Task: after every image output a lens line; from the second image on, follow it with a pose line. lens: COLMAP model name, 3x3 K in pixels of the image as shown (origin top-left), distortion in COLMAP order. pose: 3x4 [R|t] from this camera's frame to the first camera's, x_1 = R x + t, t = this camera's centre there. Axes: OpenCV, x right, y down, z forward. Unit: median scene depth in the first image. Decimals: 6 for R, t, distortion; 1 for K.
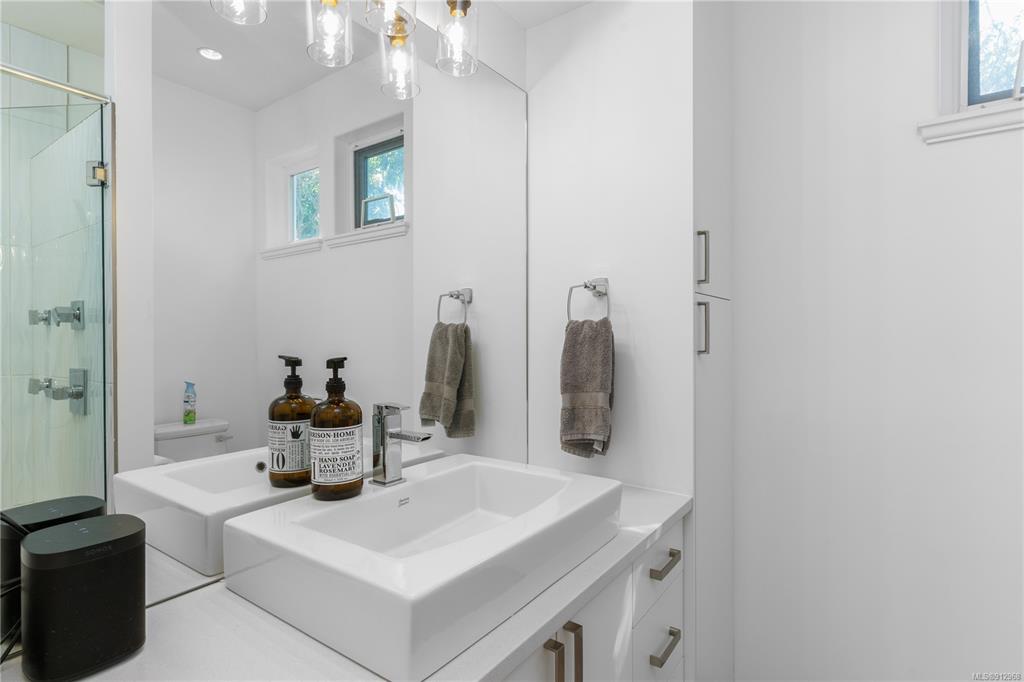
lens RADIAL K [[504.1, 0, 521.8], [0, 504.1, 329.9], [0, 0, 1]] dist [0.000717, 0.000968]
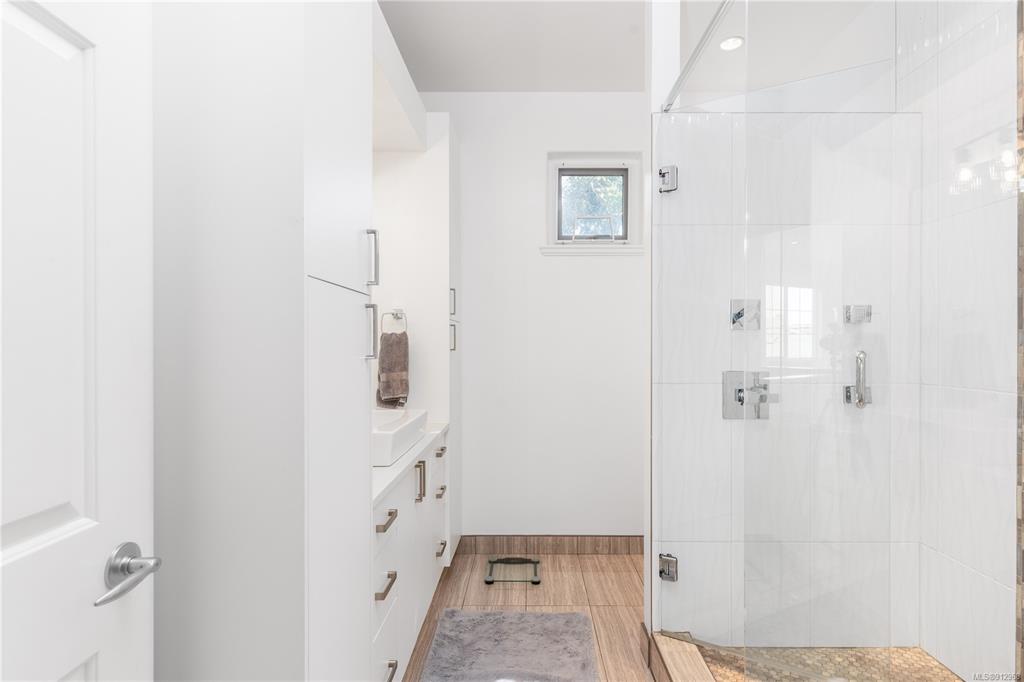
lens RADIAL K [[504.1, 0, 512.3], [0, 504.1, 342.0], [0, 0, 1]] dist [0.000717, 0.000968]
pose [[0.827052, 0.001725, 0.562123, -0.544169], [-0.005575, 0.999971, 0.005135, 0.002564], [-0.562098, -0.007381, 0.827038, -0.744764]]
